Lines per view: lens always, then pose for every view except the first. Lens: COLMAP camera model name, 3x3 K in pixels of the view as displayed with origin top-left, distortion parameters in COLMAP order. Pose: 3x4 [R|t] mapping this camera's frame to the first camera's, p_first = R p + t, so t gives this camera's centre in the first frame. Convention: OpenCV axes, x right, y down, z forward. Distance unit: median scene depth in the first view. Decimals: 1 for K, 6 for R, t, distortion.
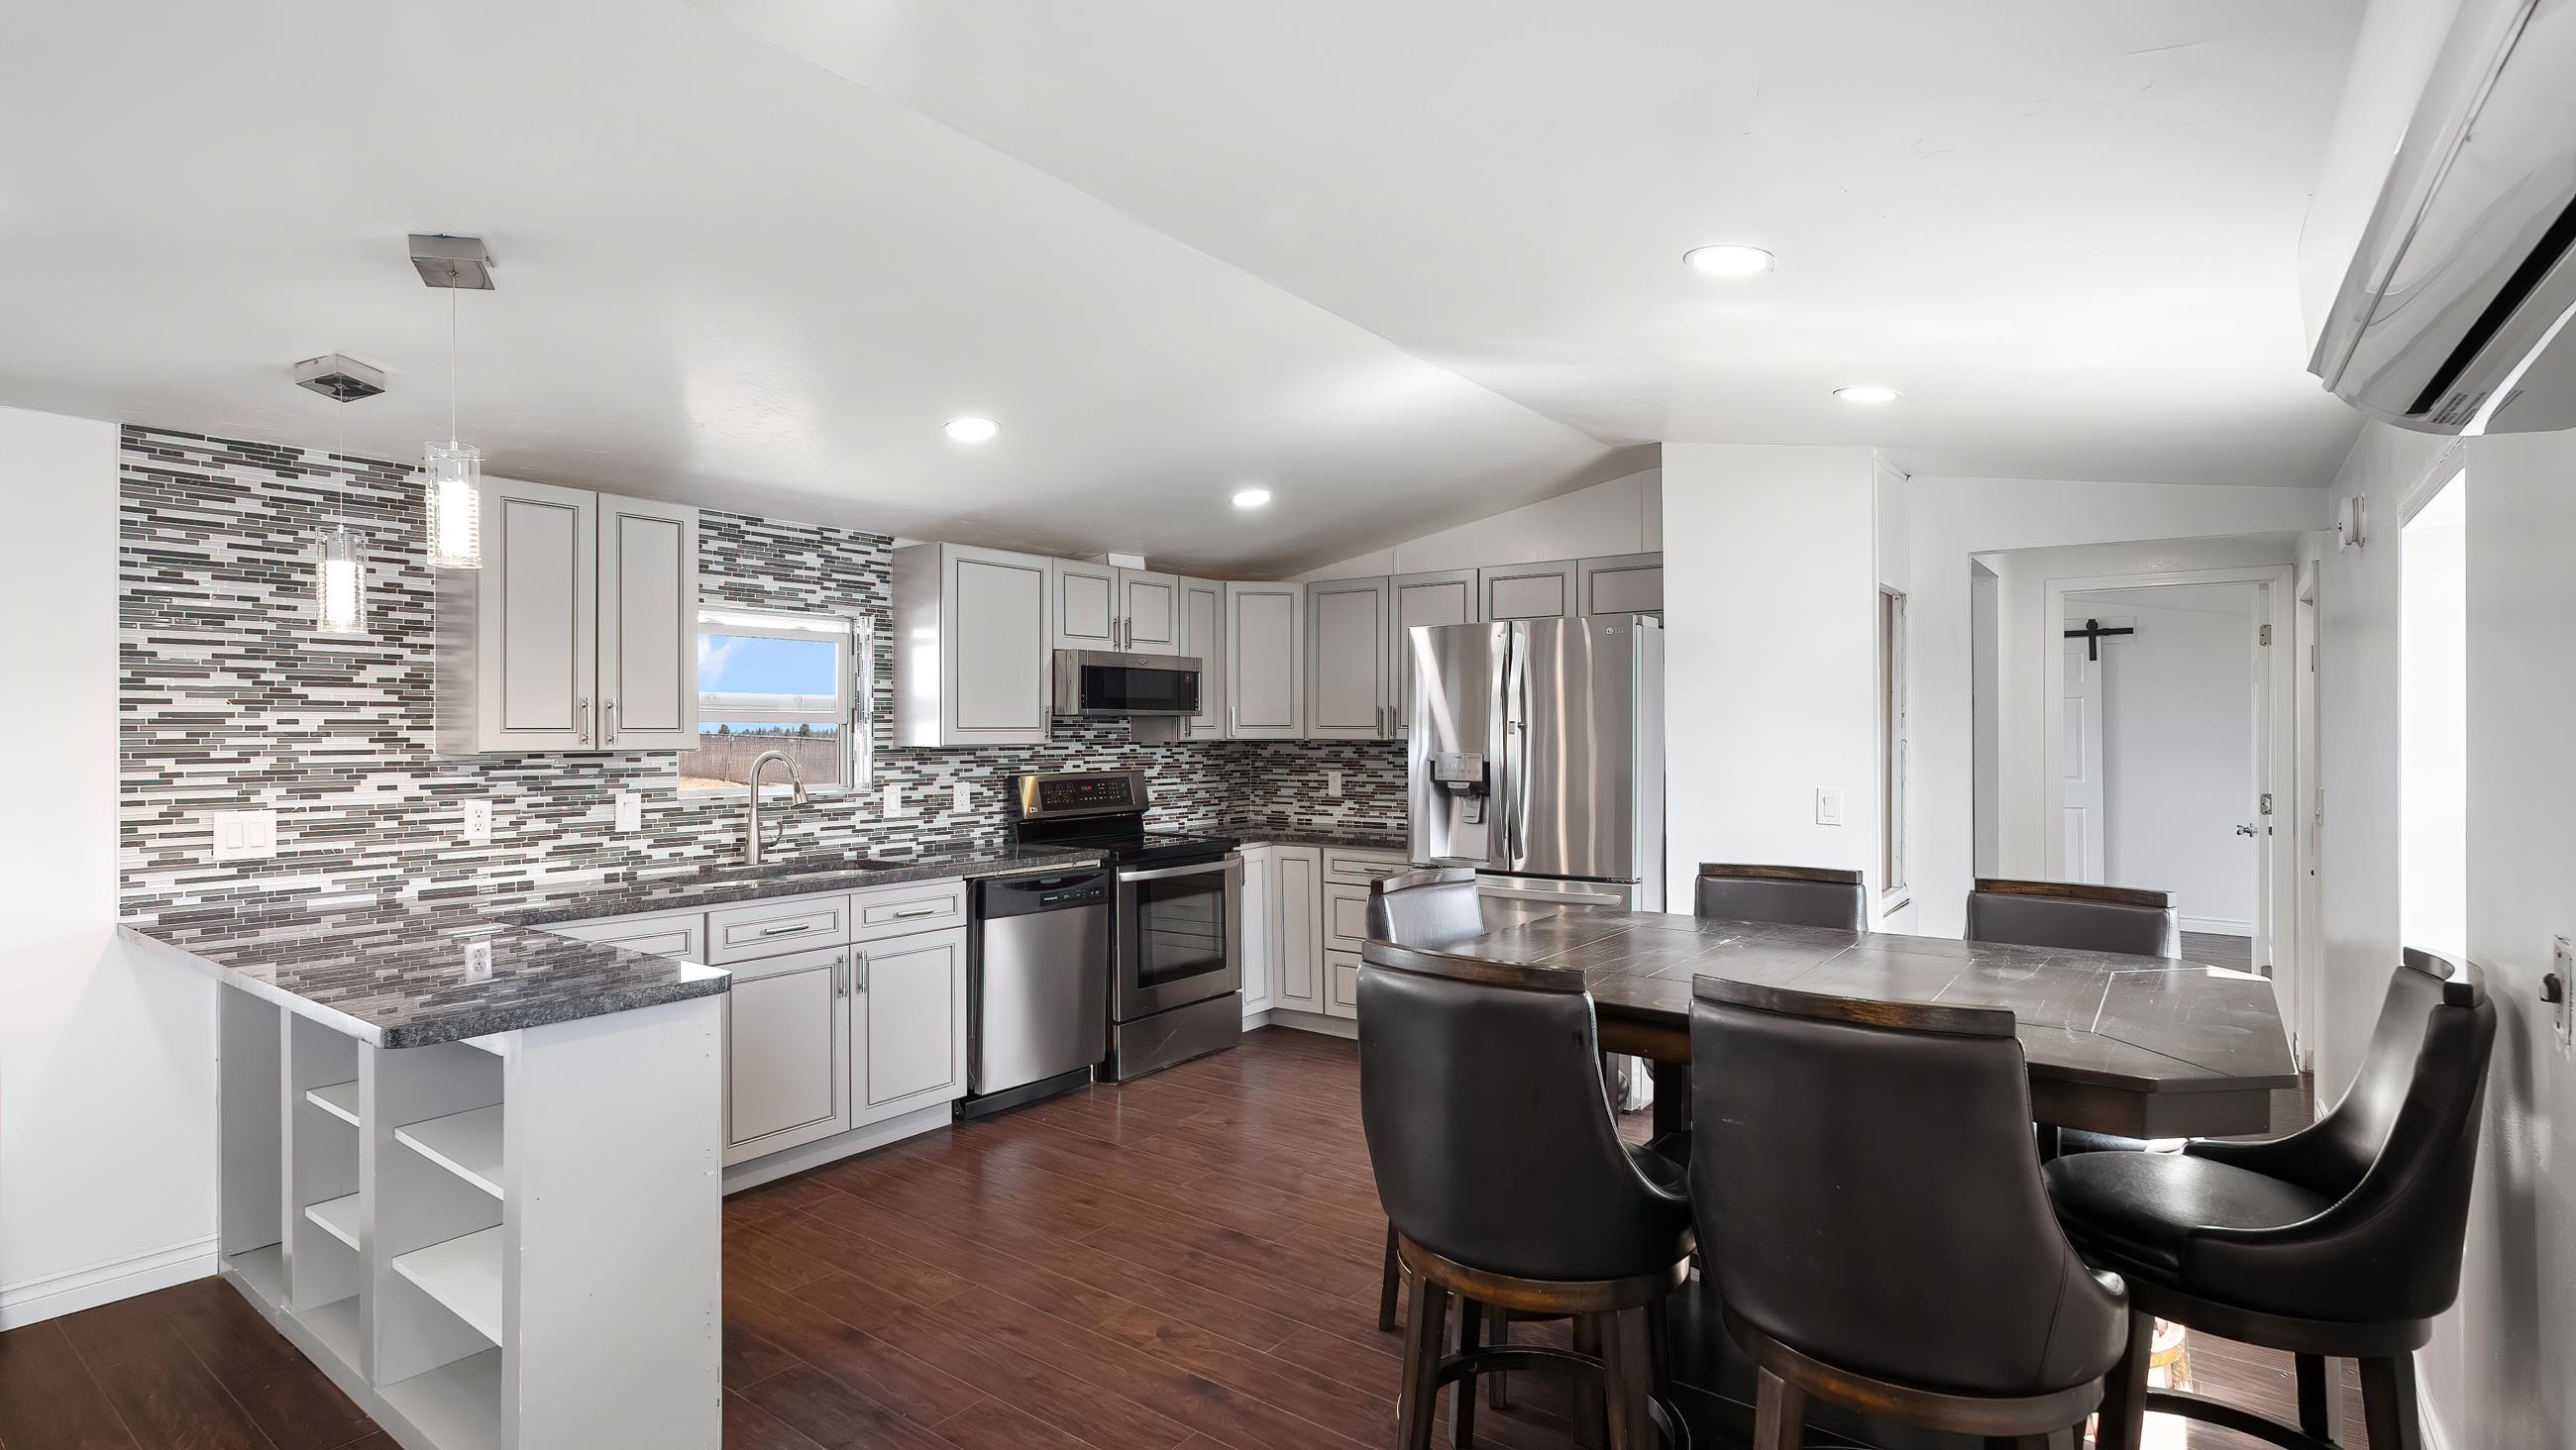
lens RADIAL K [[1216.9, 0, 1288.0], [0, 1216.9, 725.0], [0, 0, 1]] dist [-0.001448, -0.000144]
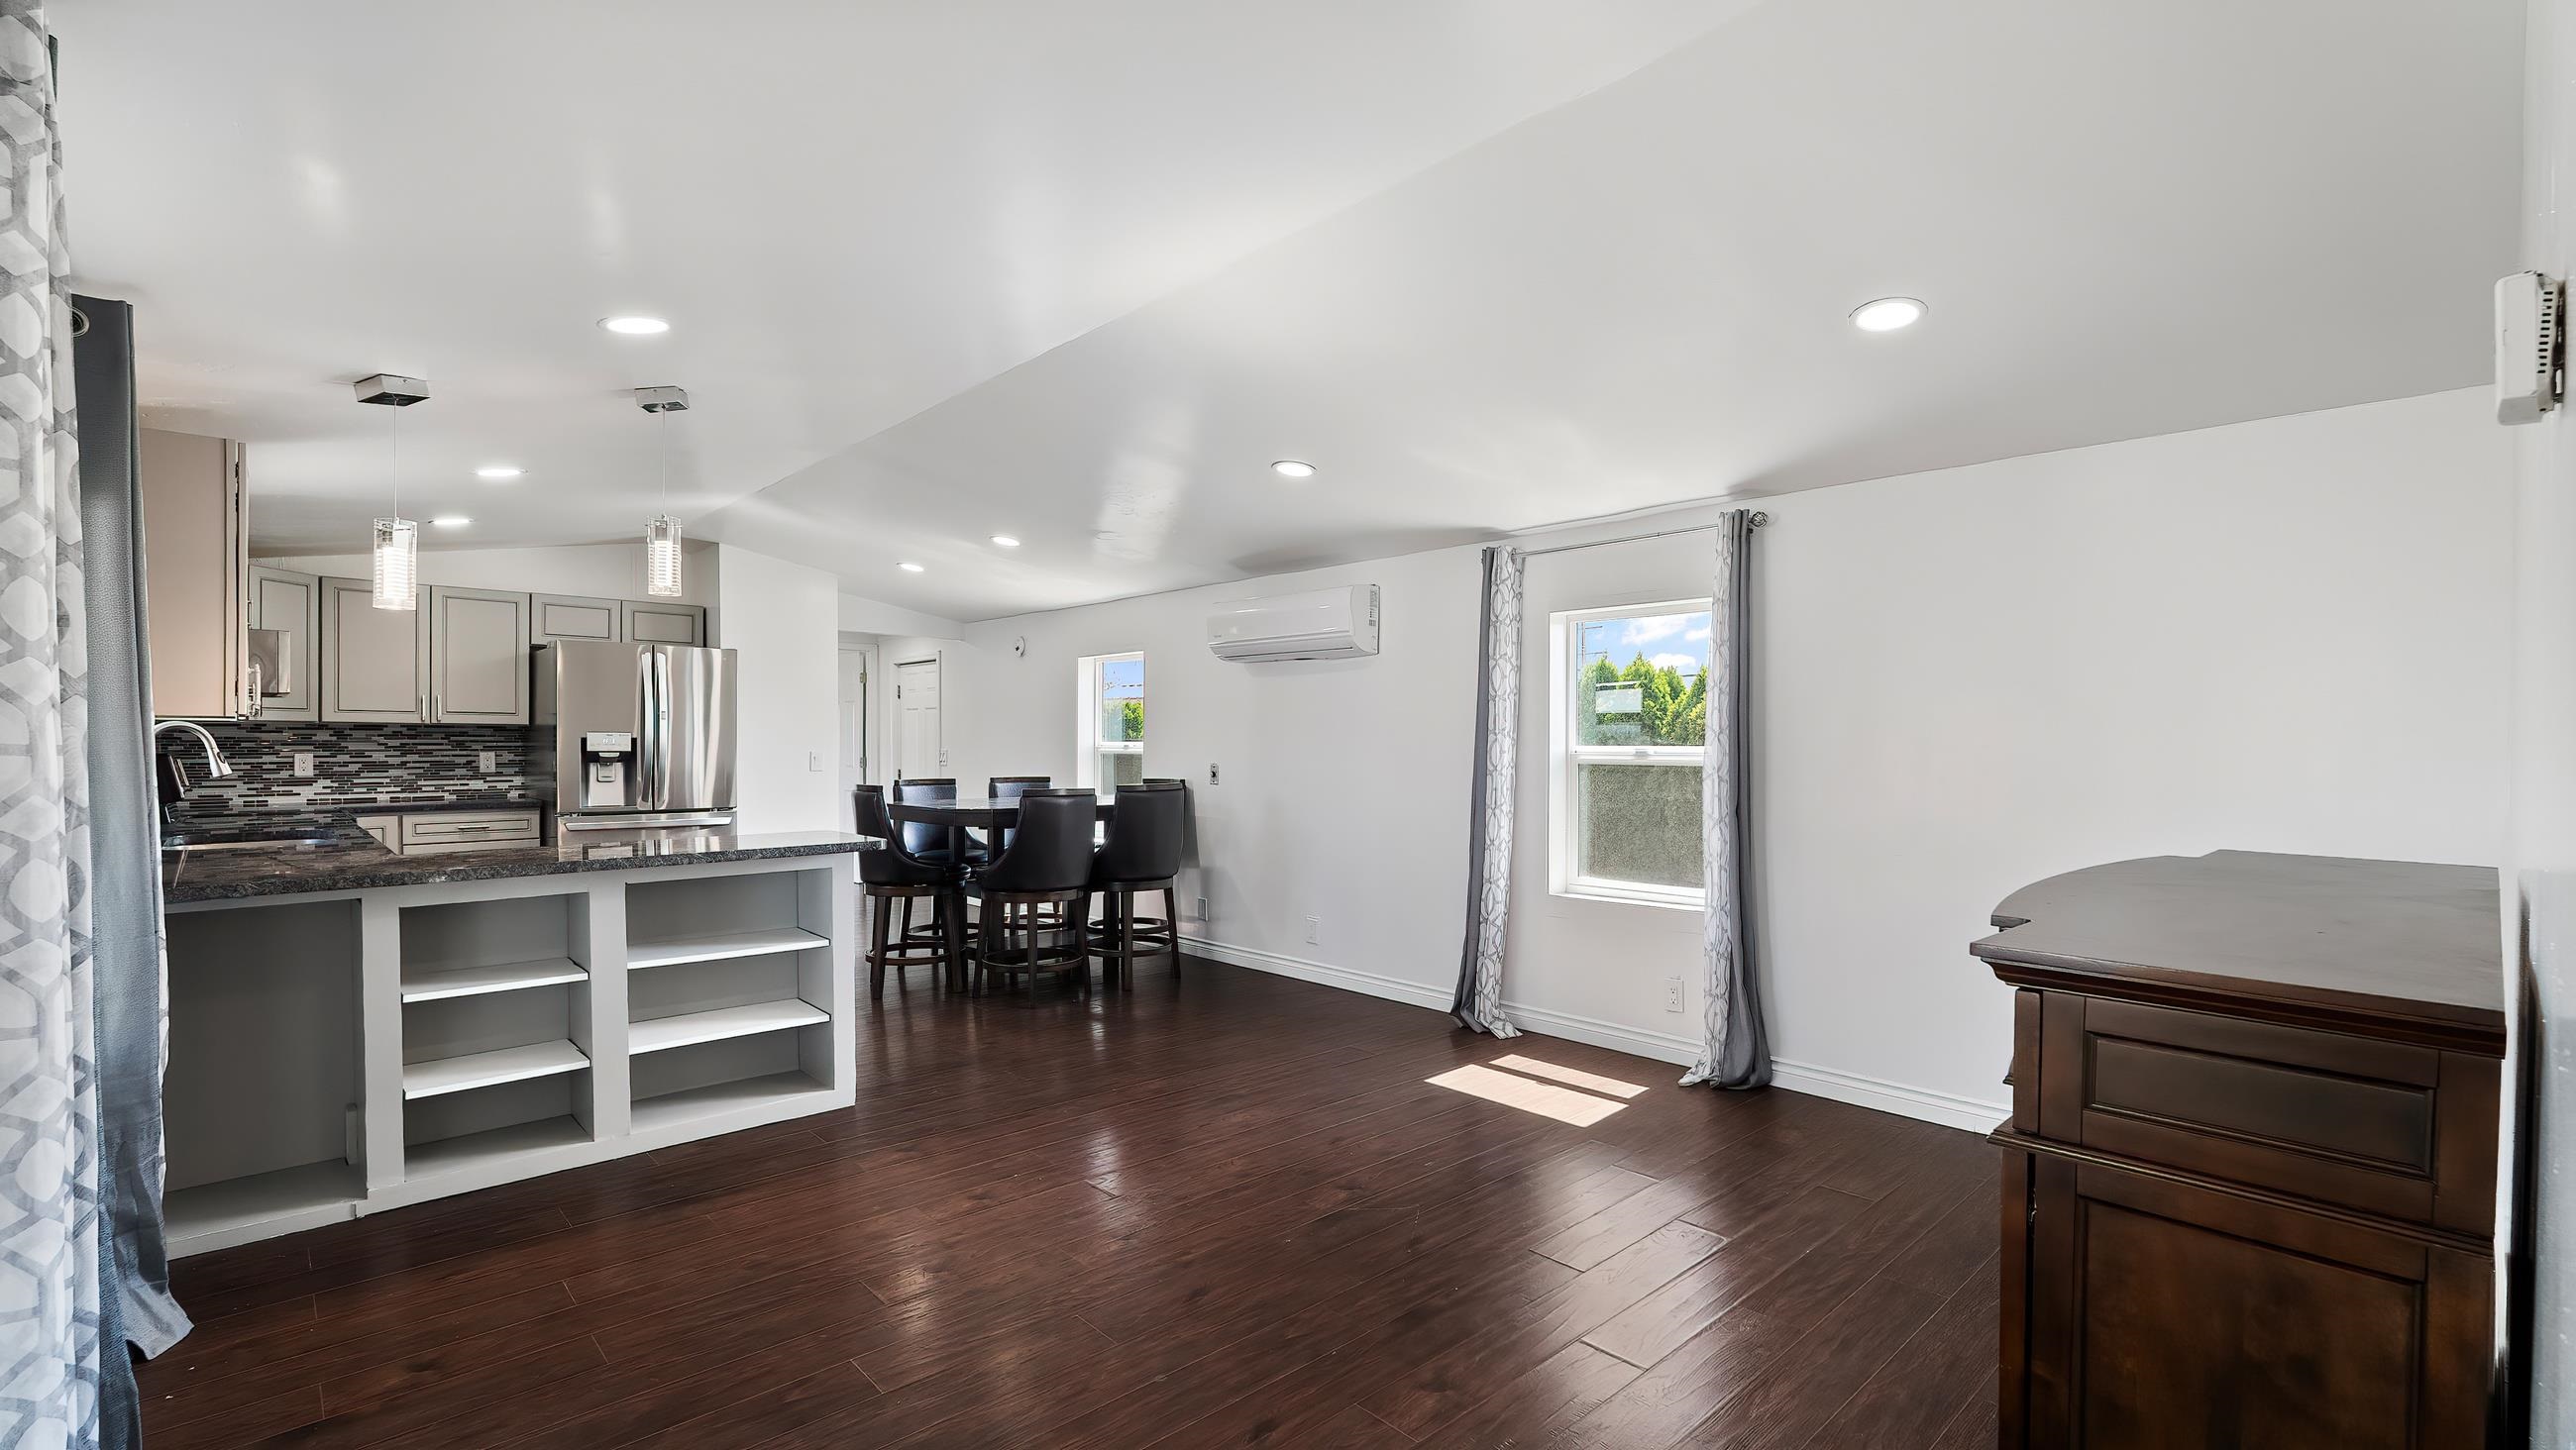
lens RADIAL K [[1134.6, 0, 1288.0], [0, 1134.6, 725.0], [0, 0, 1]] dist [0.001302, 0.000089]
pose [[0.176244, 0.014943, 0.984233, -1.078869], [-0.009095, 0.999867, -0.013552, 0.026397], [-0.984305, -0.006563, 0.176356, -0.024967]]
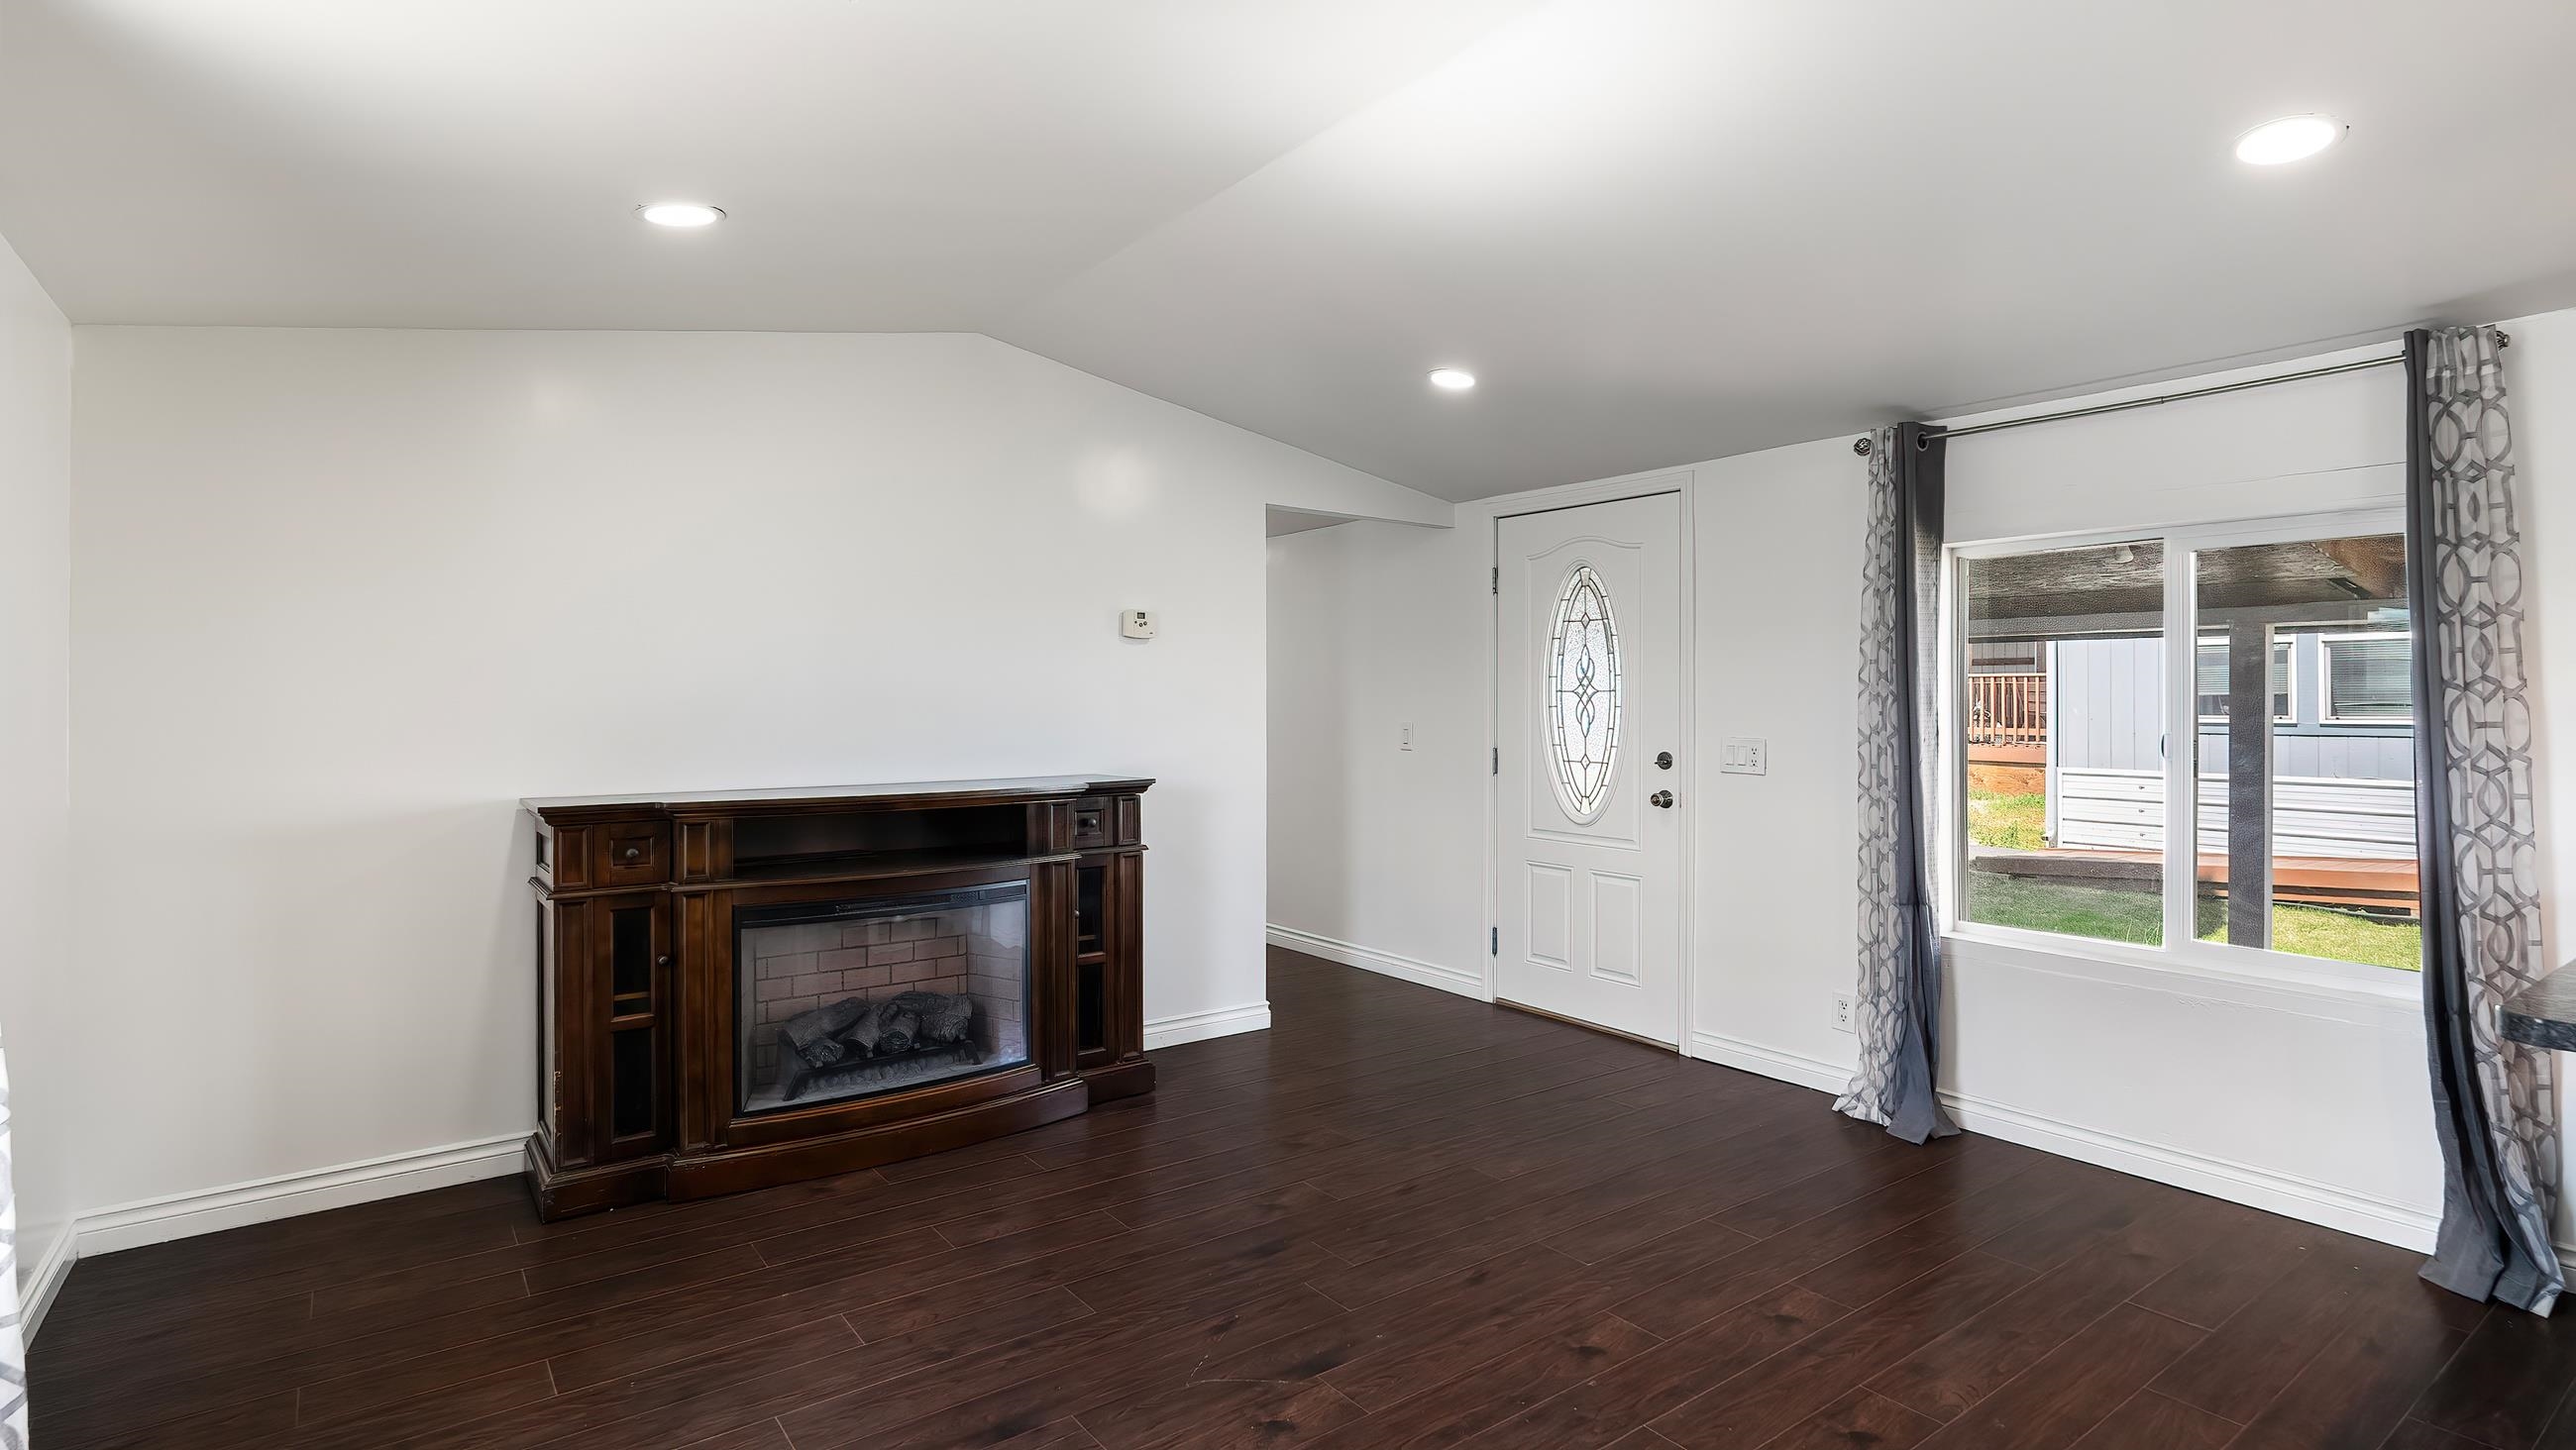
lens RADIAL K [[1248.0, 0, 1269.6], [0, 1248.0, 697.3], [0, 0, 1]] dist [0.000300, 0.000028]
pose [[-0.294346, 0.002199, -0.955697, 0.099382], [0.007319, 0.999973, 0.000047, 0.019288], [0.955671, -0.006981, -0.294354, 0.204661]]
